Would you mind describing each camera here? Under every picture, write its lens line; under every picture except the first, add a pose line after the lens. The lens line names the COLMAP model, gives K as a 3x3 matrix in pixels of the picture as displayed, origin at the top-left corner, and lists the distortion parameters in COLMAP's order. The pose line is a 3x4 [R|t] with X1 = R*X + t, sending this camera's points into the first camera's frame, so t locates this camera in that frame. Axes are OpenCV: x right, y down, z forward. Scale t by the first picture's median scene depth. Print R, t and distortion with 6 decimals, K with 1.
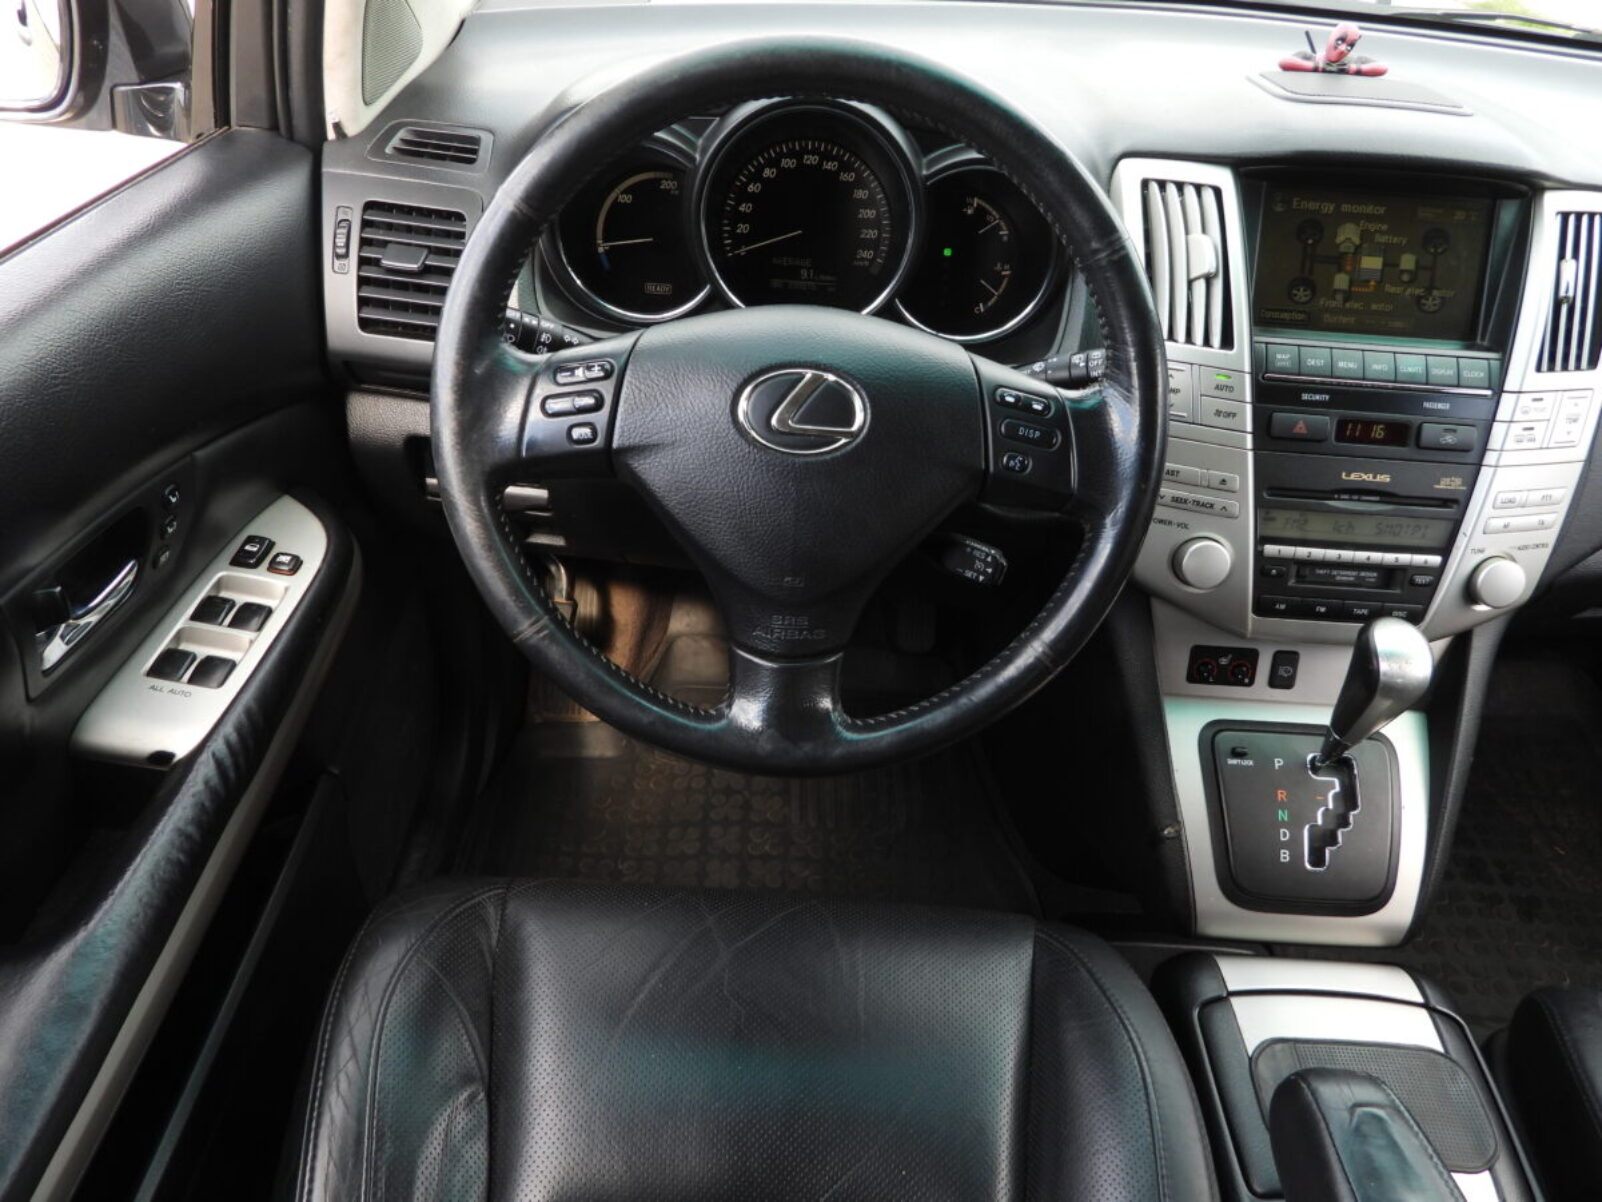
lens RADIAL K [[1147.1, 0, 801.0], [0, 1147.1, 601.0], [0, 0, 1]] dist [-0.013583, 0.007158]
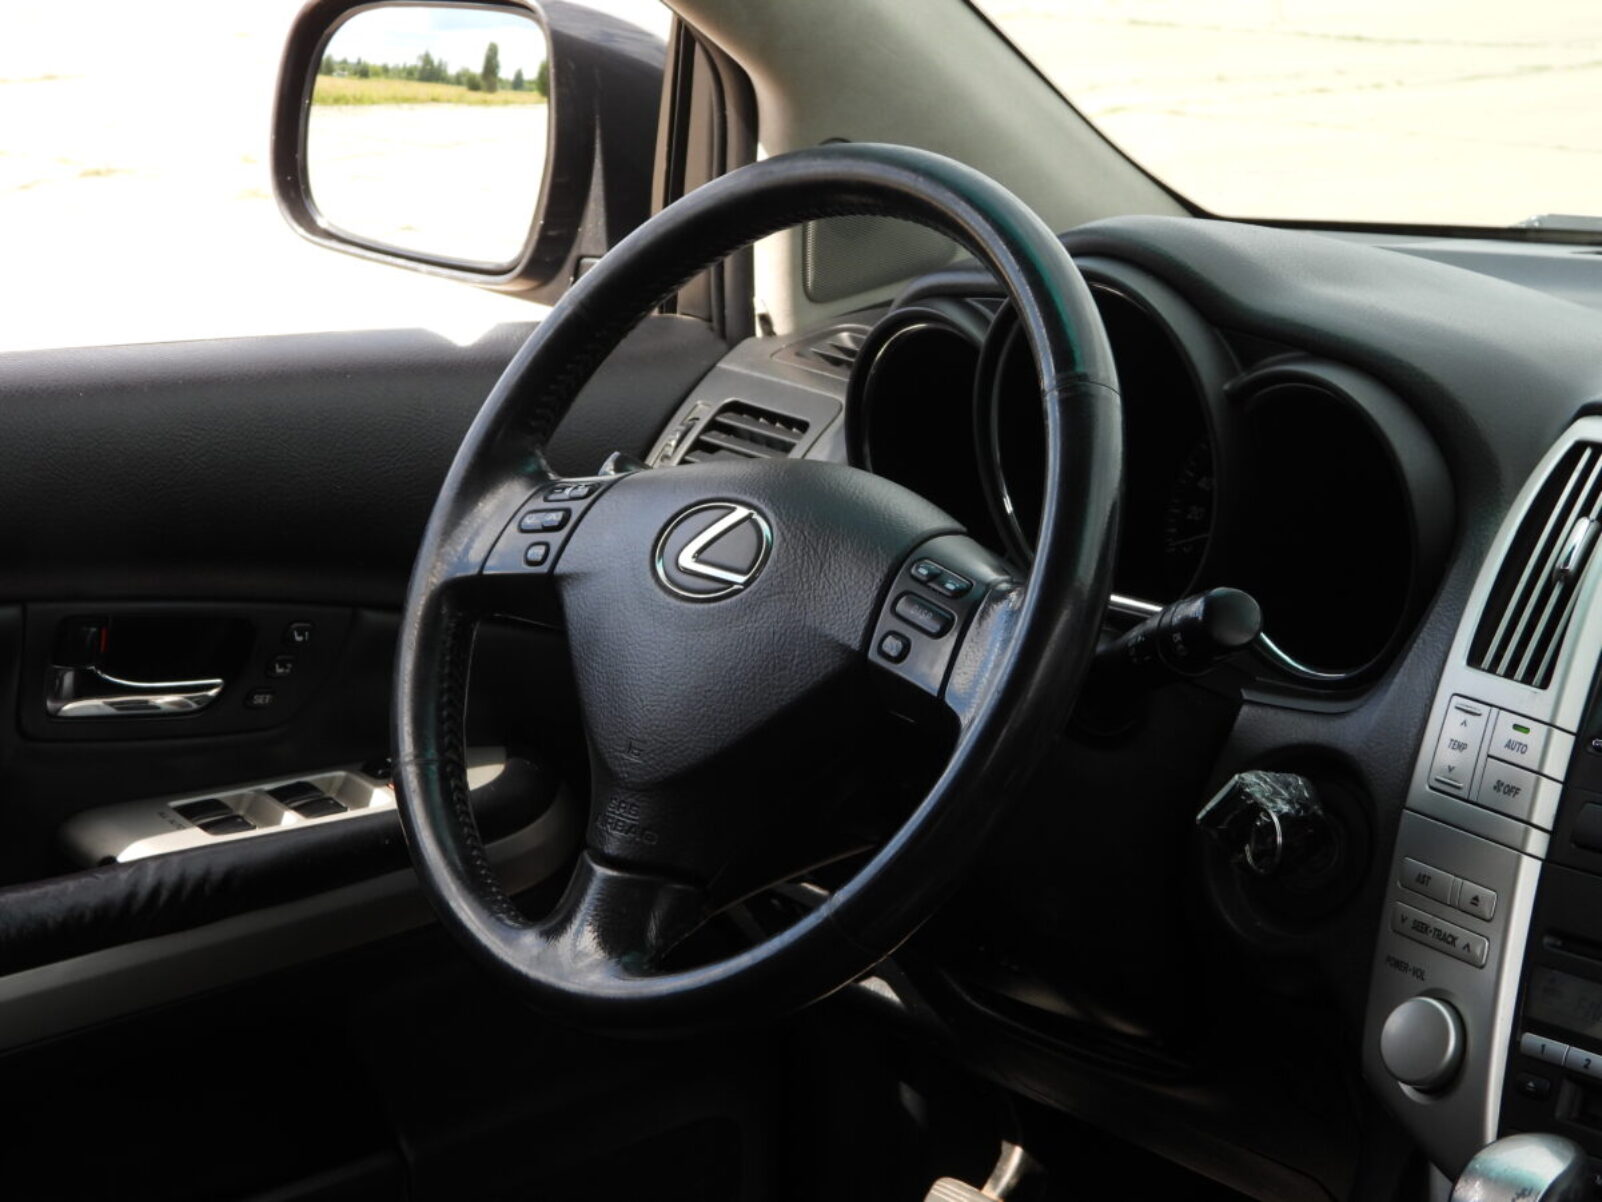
lens RADIAL K [[3535.6, 0, 801.0], [0, 3535.6, 601.0], [0, 0, 1]] dist [-0.101212, -0.116656]
pose [[0.679491, 0.106640, -0.725892, 1.379088], [-0.428410, 0.860862, -0.274556, 0.385674], [0.595614, 0.497538, 0.630634, -0.365174]]
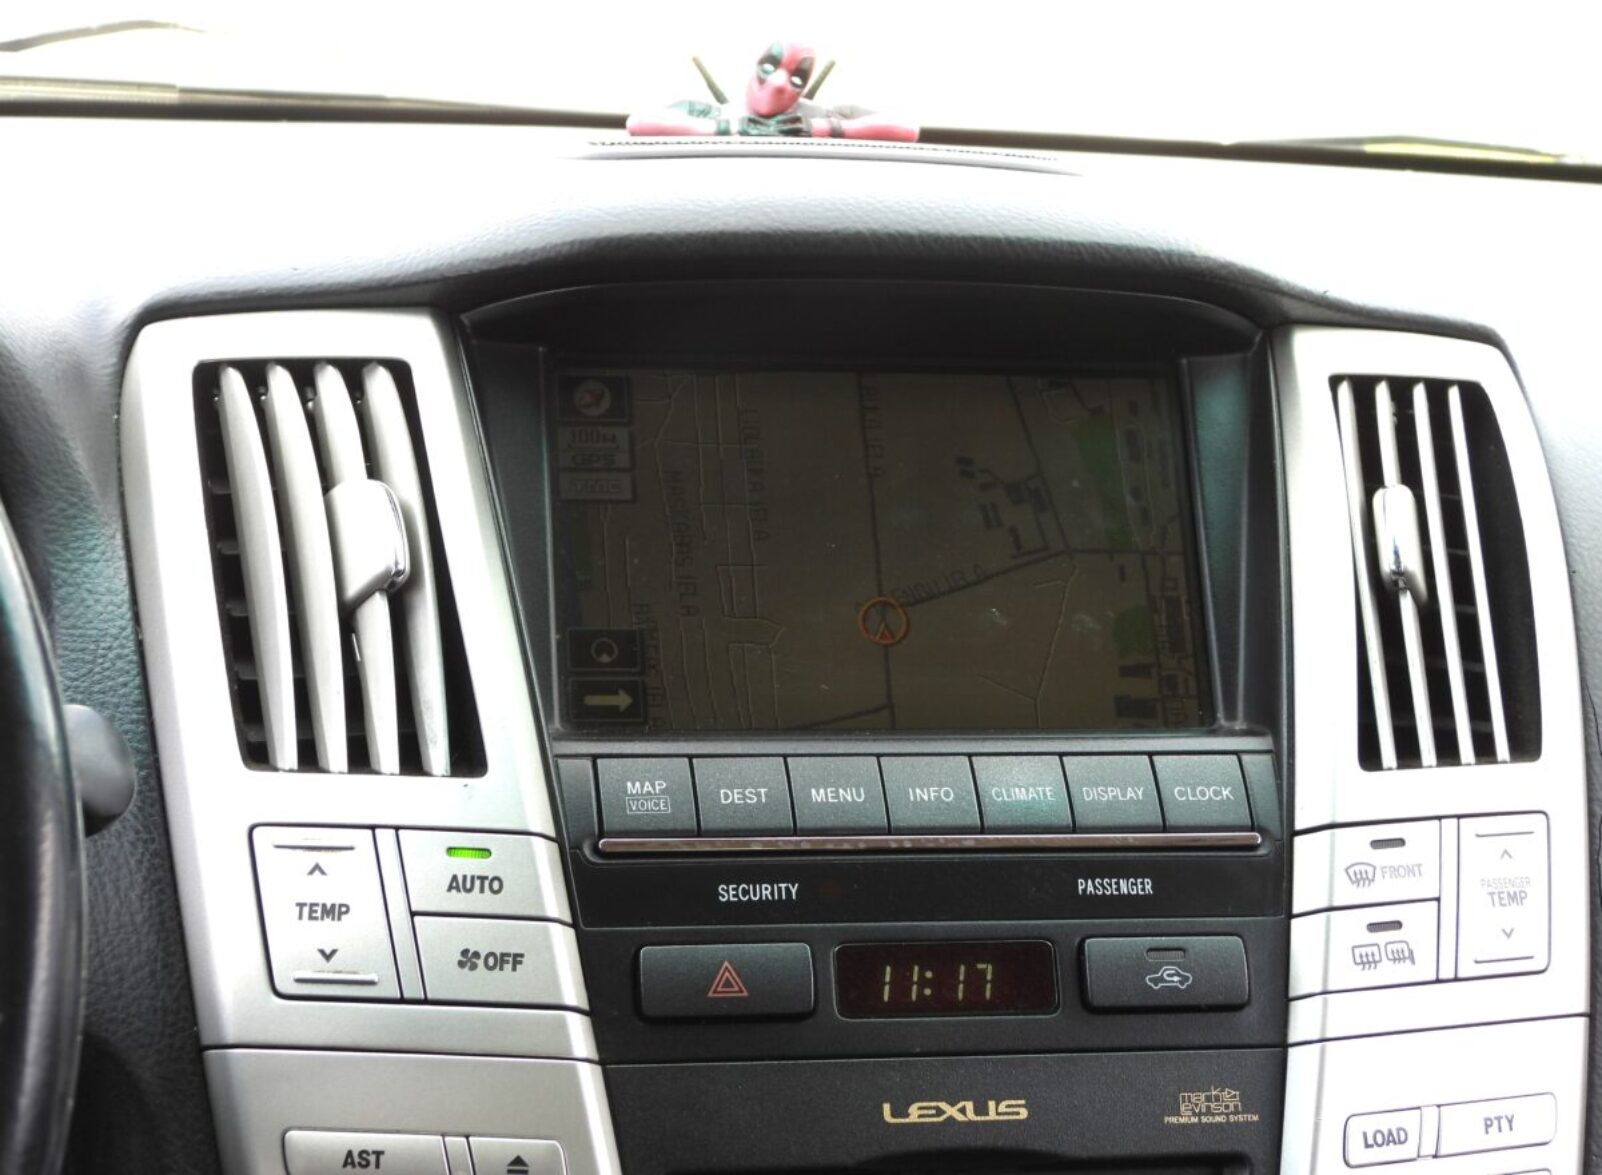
lens RADIAL K [[3606.5, 0, 801.0], [0, 3606.5, 587.5], [0, 0, 1]] dist [-0.101864, -0.087310]
pose [[0.974593, -0.062615, 0.215053, 0.239447], [0.152074, 0.889892, -0.430077, 0.192644], [-0.164445, 0.451854, 0.876804, 0.040258]]
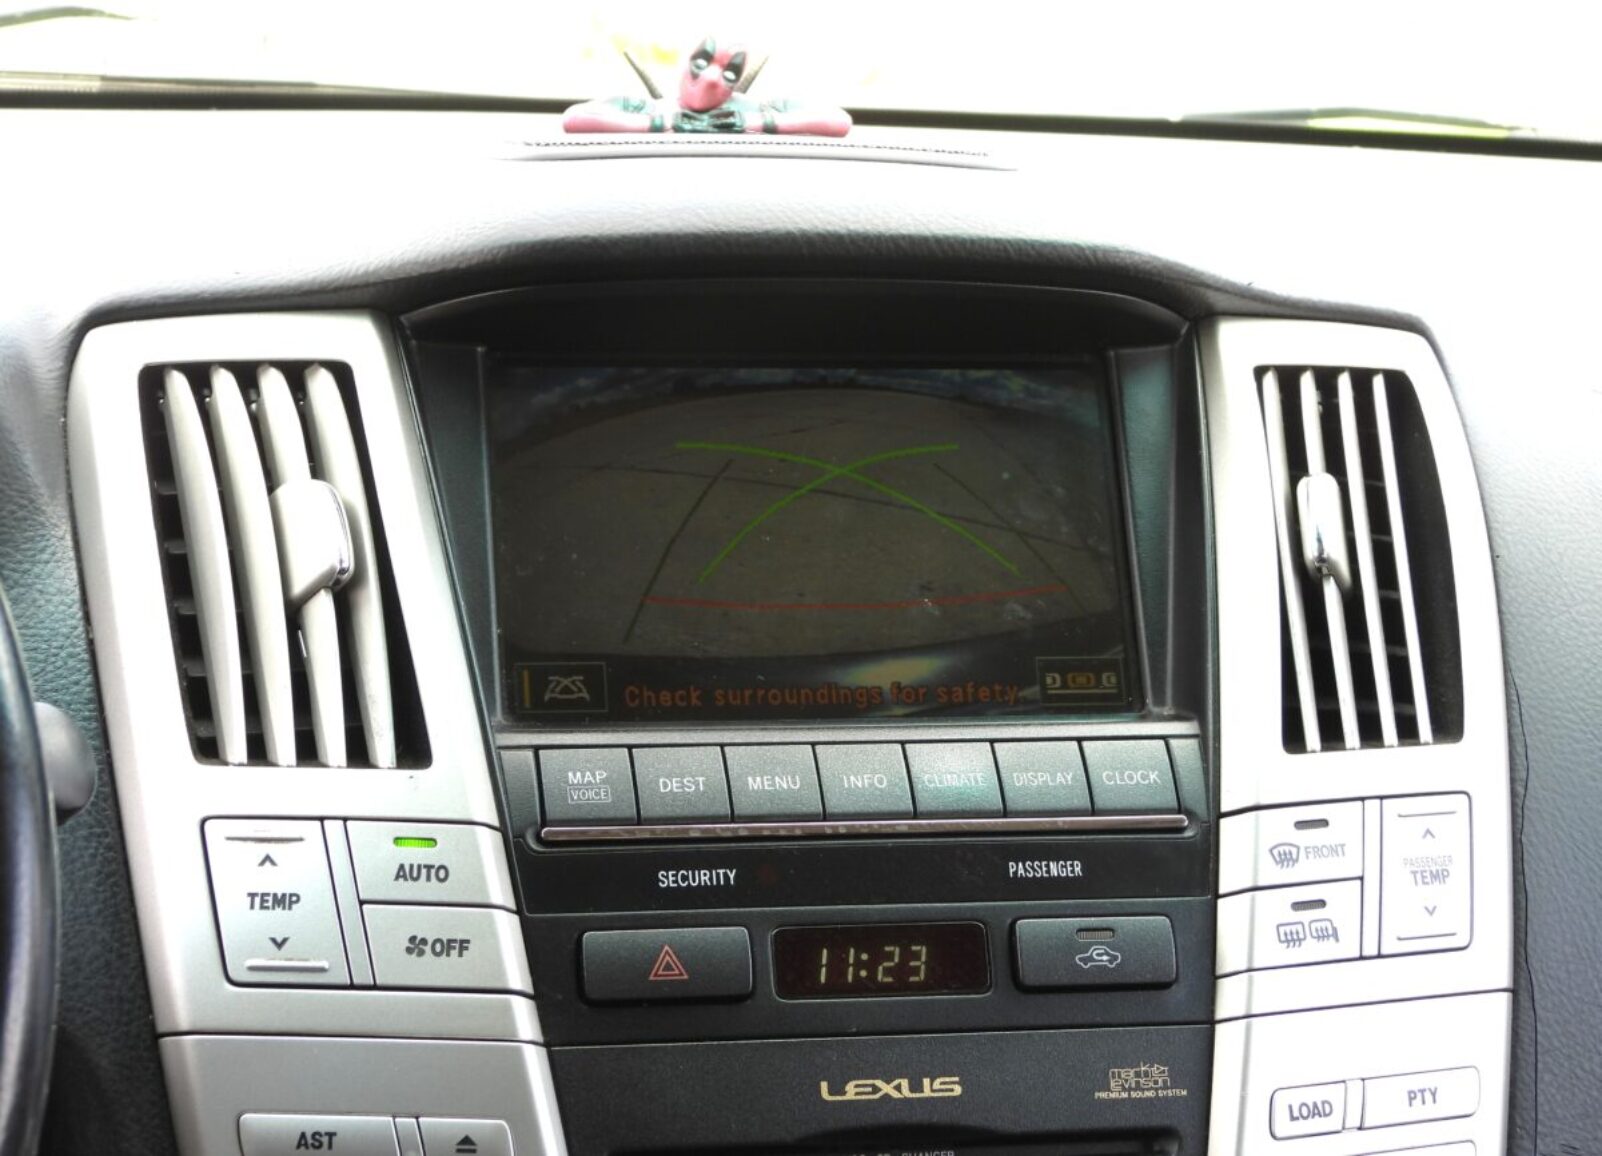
lens RADIAL K [[3887.7, 0, 801.0], [0, 3887.7, 578.0], [0, 0, 1]] dist [-0.120801, 0.116693]
pose [[0.971180, -0.073340, 0.226783, 0.220910], [0.166615, 0.889284, -0.425927, 0.238035], [-0.170436, 0.451437, 0.875874, -0.059639]]
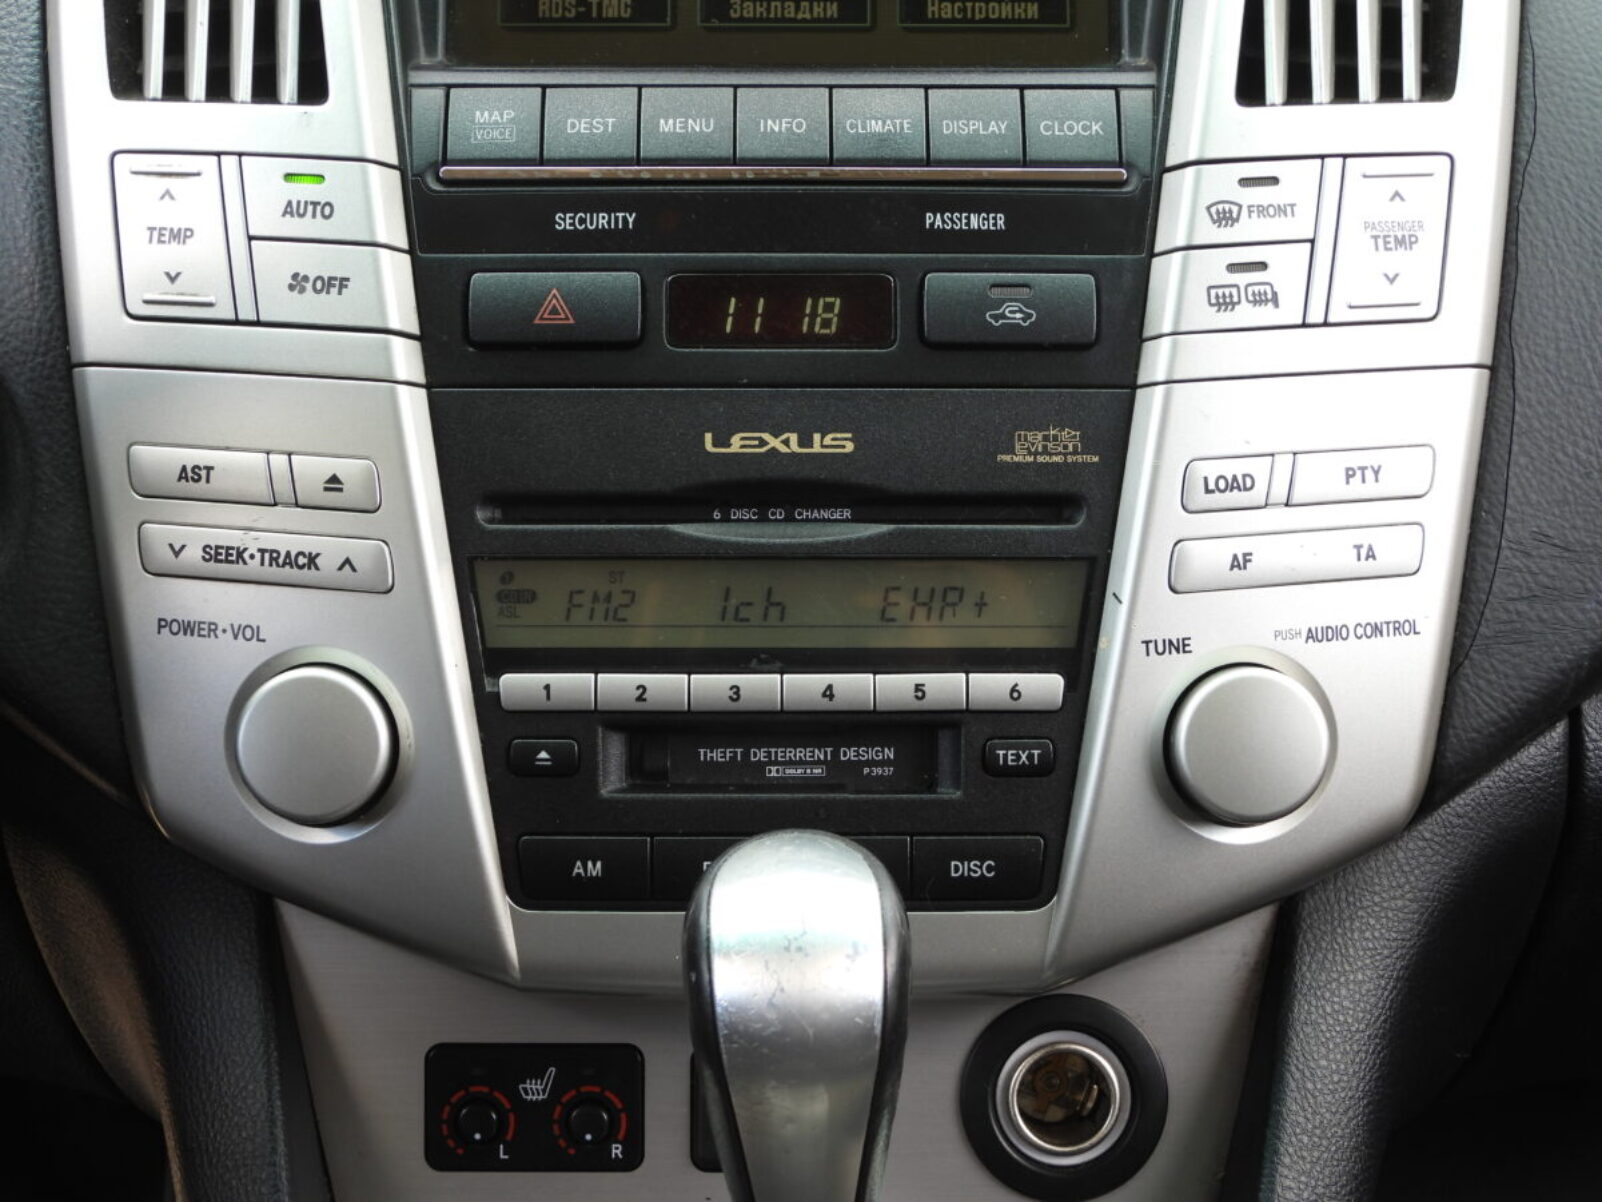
lens RADIAL K [[3013.3, 0, 801.0], [0, 3013.3, 601.0], [0, 0, 1]] dist [-0.071874, -0.088503]
pose [[0.997837, -0.065712, -0.001803, 0.497901], [0.062600, 0.958234, -0.279052, 0.174548], [0.020065, 0.278335, 0.960274, 0.187175]]
